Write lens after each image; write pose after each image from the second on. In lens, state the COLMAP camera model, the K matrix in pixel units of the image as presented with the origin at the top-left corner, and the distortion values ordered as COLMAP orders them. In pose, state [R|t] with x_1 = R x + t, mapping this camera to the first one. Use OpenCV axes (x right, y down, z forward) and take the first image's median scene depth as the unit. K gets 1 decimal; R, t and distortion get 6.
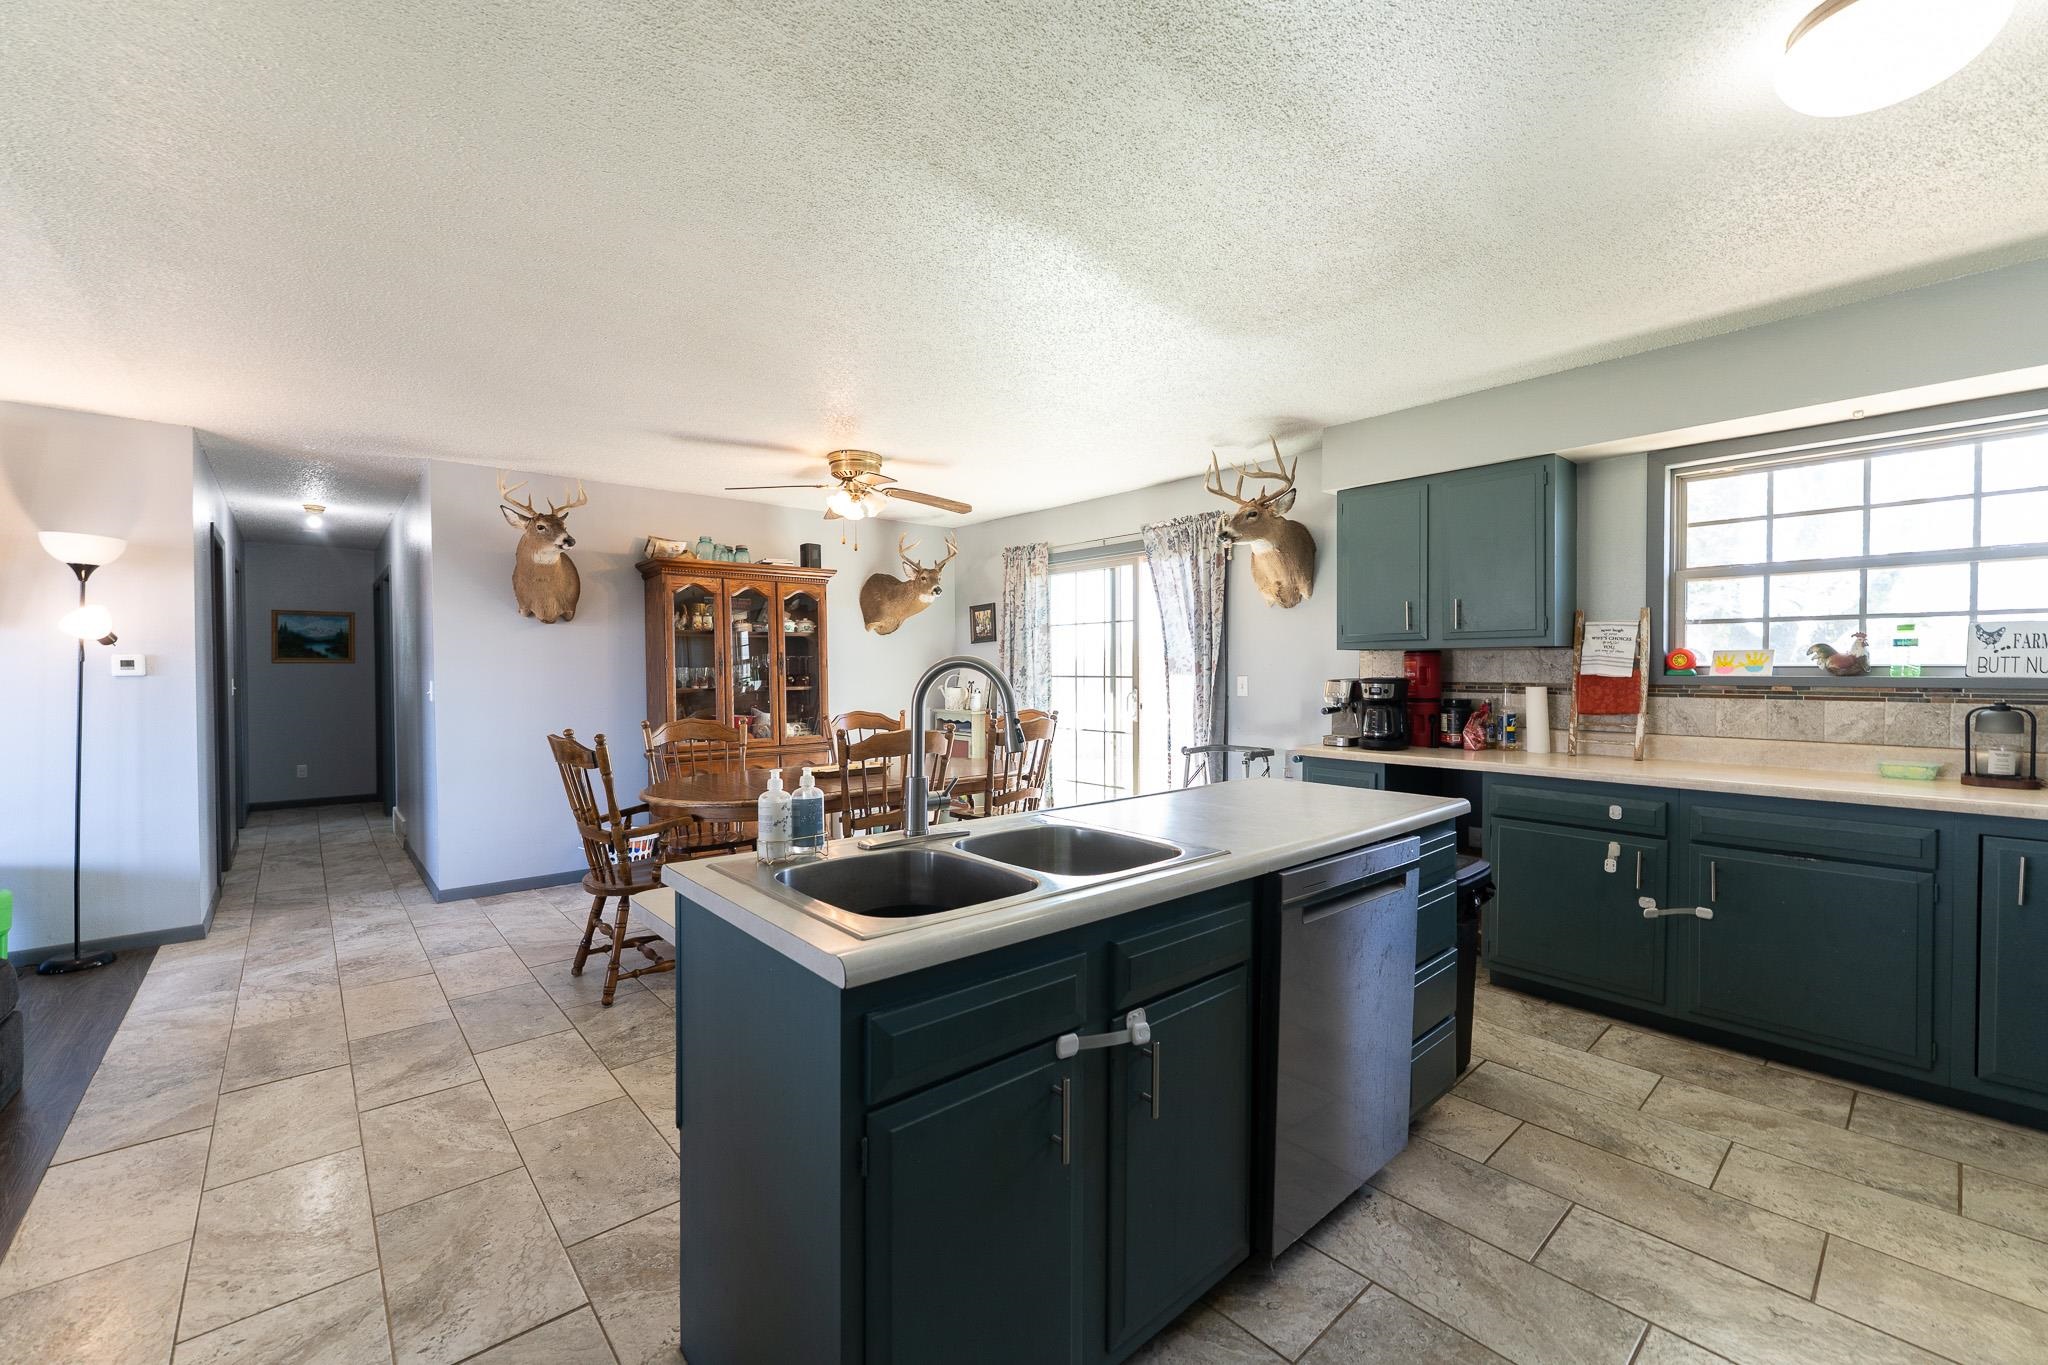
lens RADIAL K [[823.9, 0, 1025.7], [0, 823.9, 681.5], [0, 0, 1]] dist [0.000241, -0.000198]
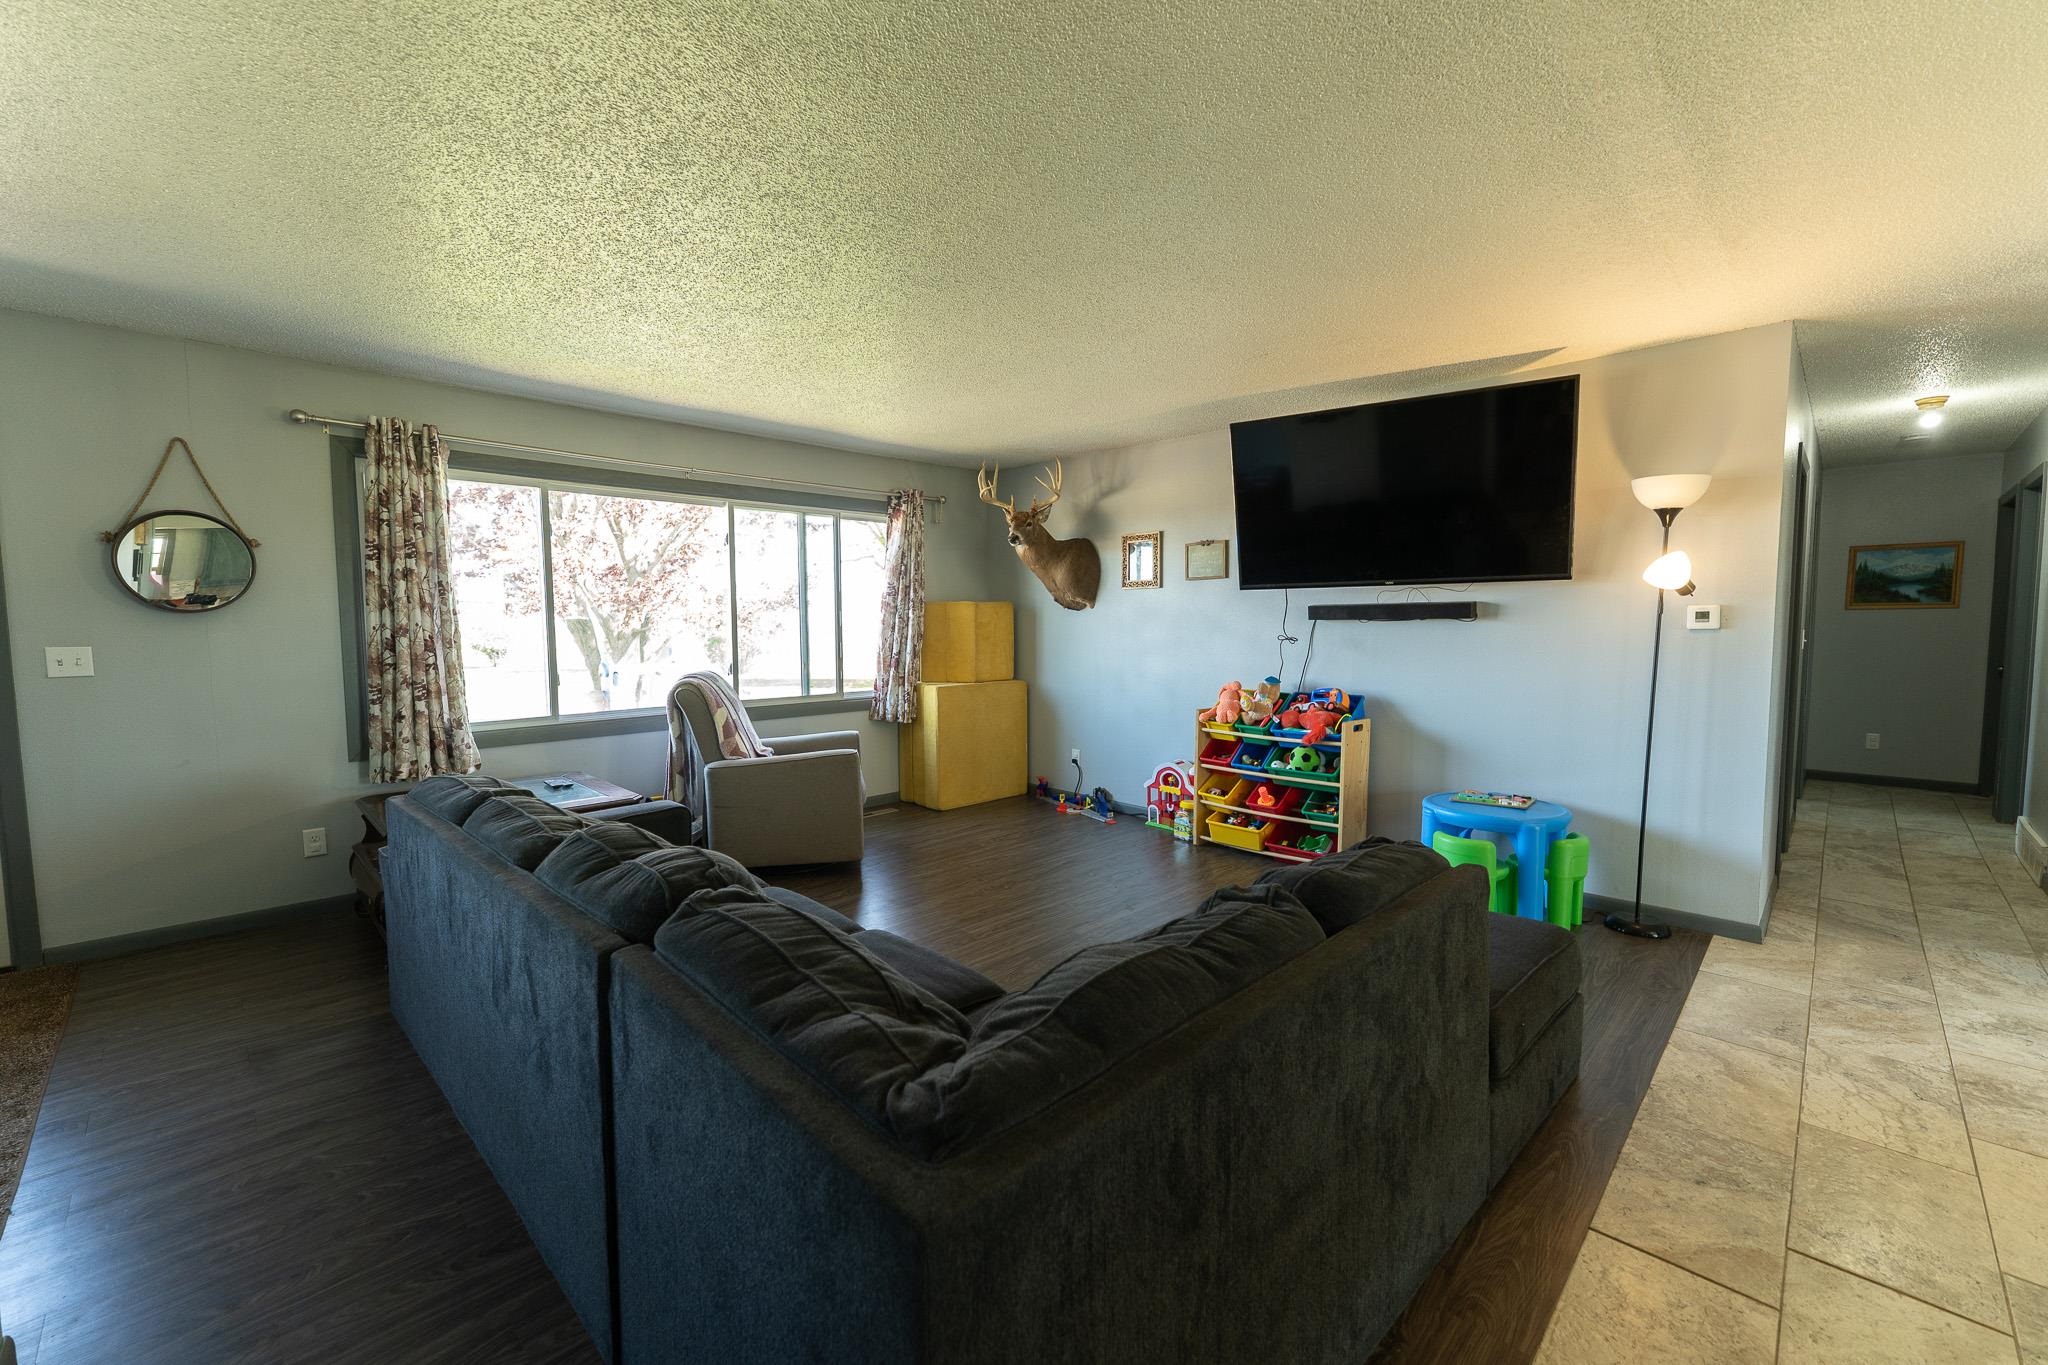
lens RADIAL K [[823.9, 0, 1025.7], [0, 823.9, 681.5], [0, 0, 1]] dist [0.000241, -0.000198]
pose [[0.064428, 0.073940, -0.995179, -0.255980], [-0.006922, 0.997260, 0.073646, -0.011591], [0.997898, 0.002144, 0.064764, 0.220974]]
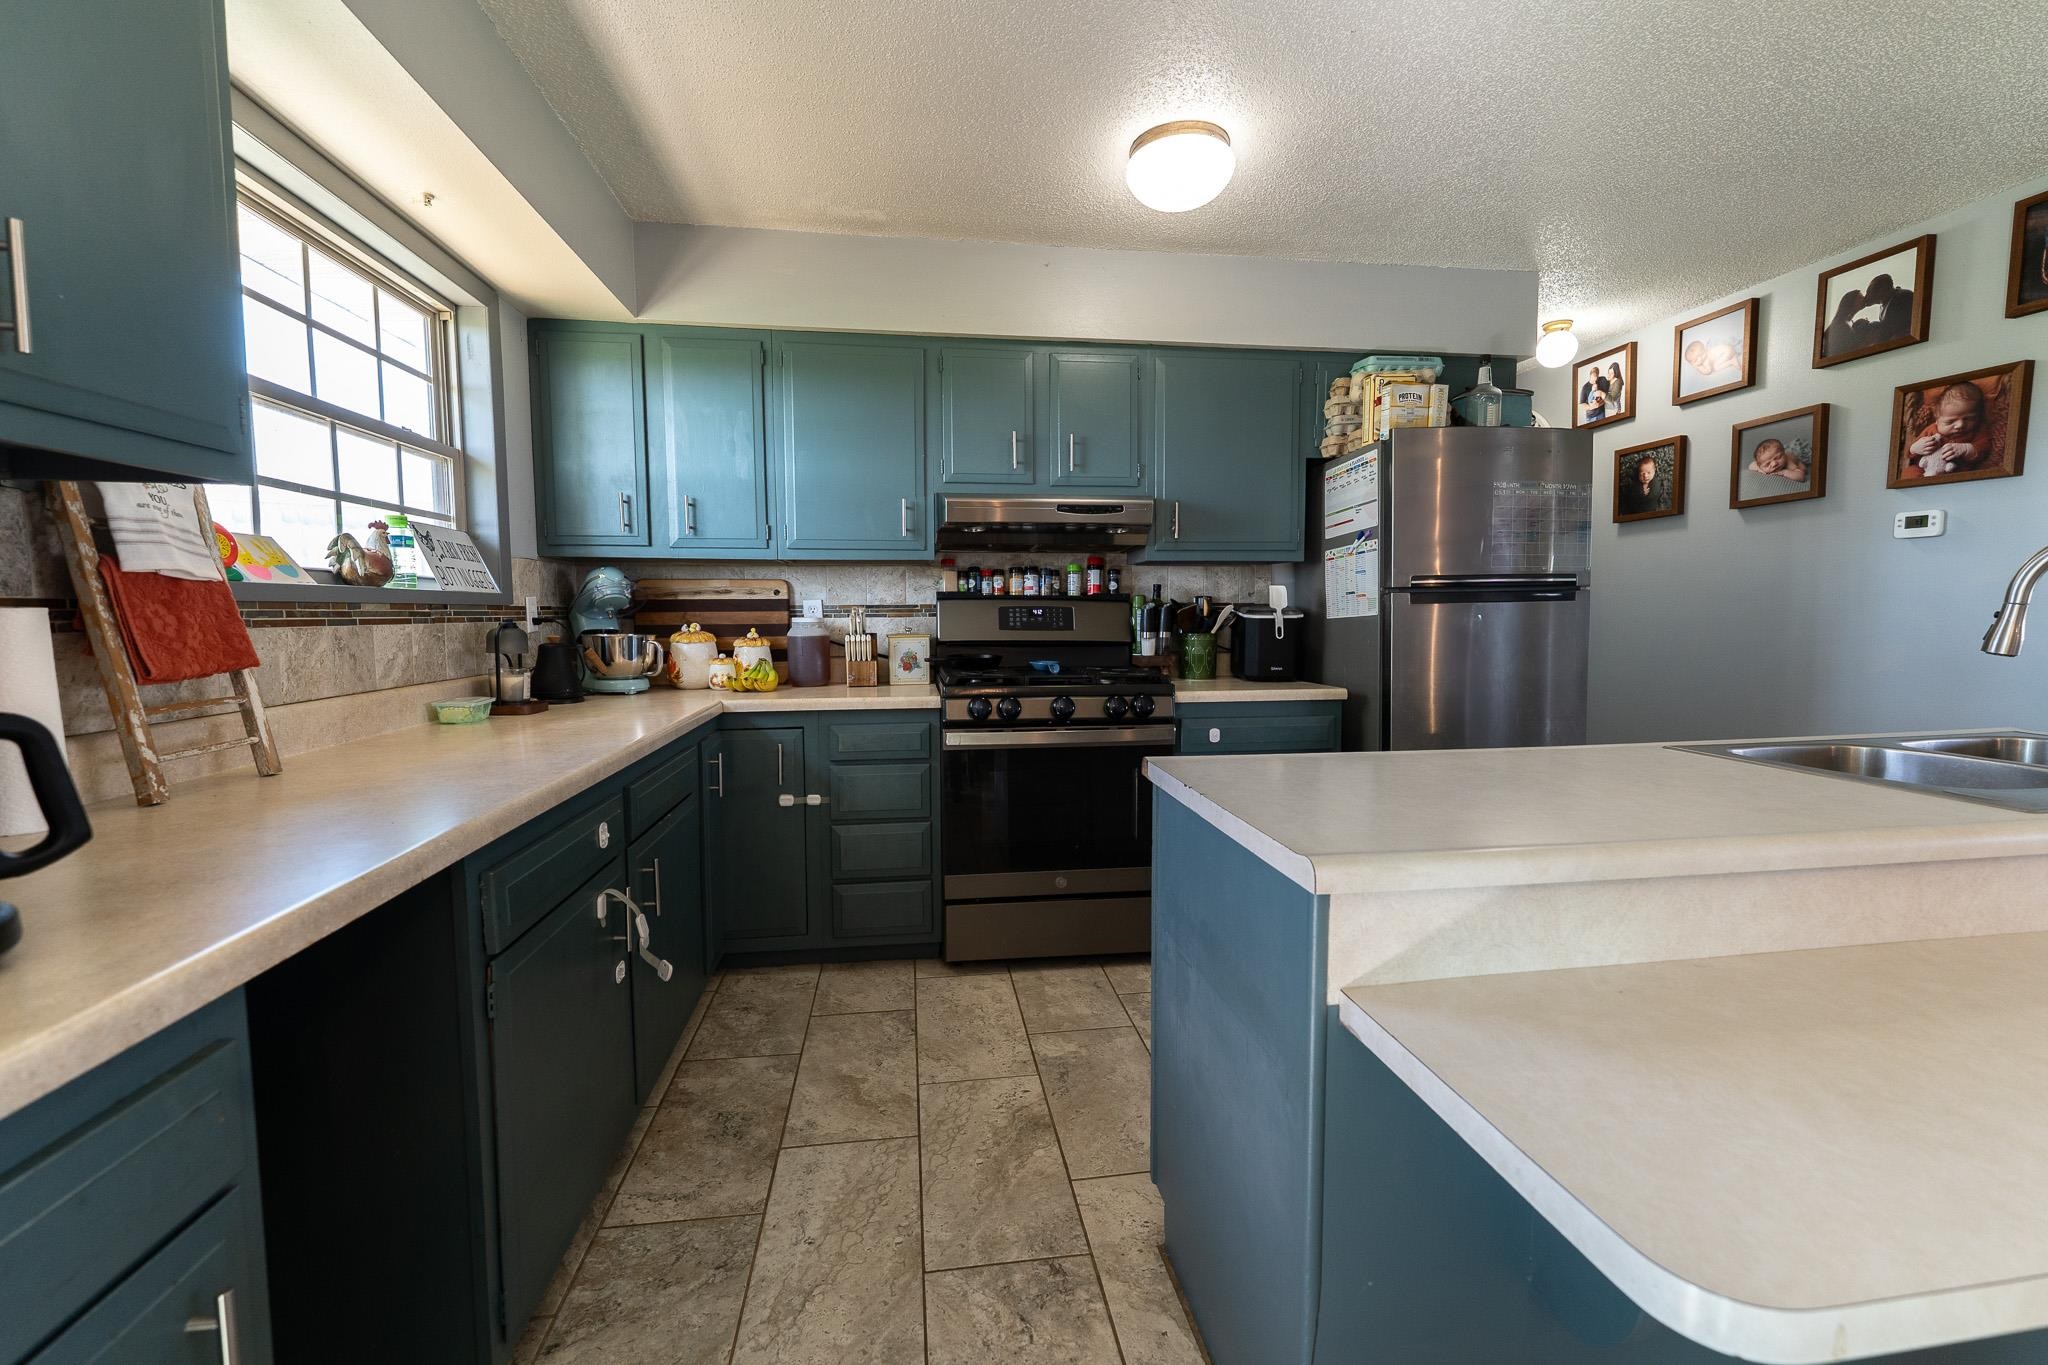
lens RADIAL K [[846.5, 0, 1024.0], [0, 846.5, 682.5], [0, 0, 1]] dist [0.001002, 0.000021]
pose [[-0.835456, -0.040518, 0.548062, 0.156673], [0.015548, 0.995137, 0.097271, 0.009184], [-0.549337, 0.089786, -0.830763, 1.047949]]
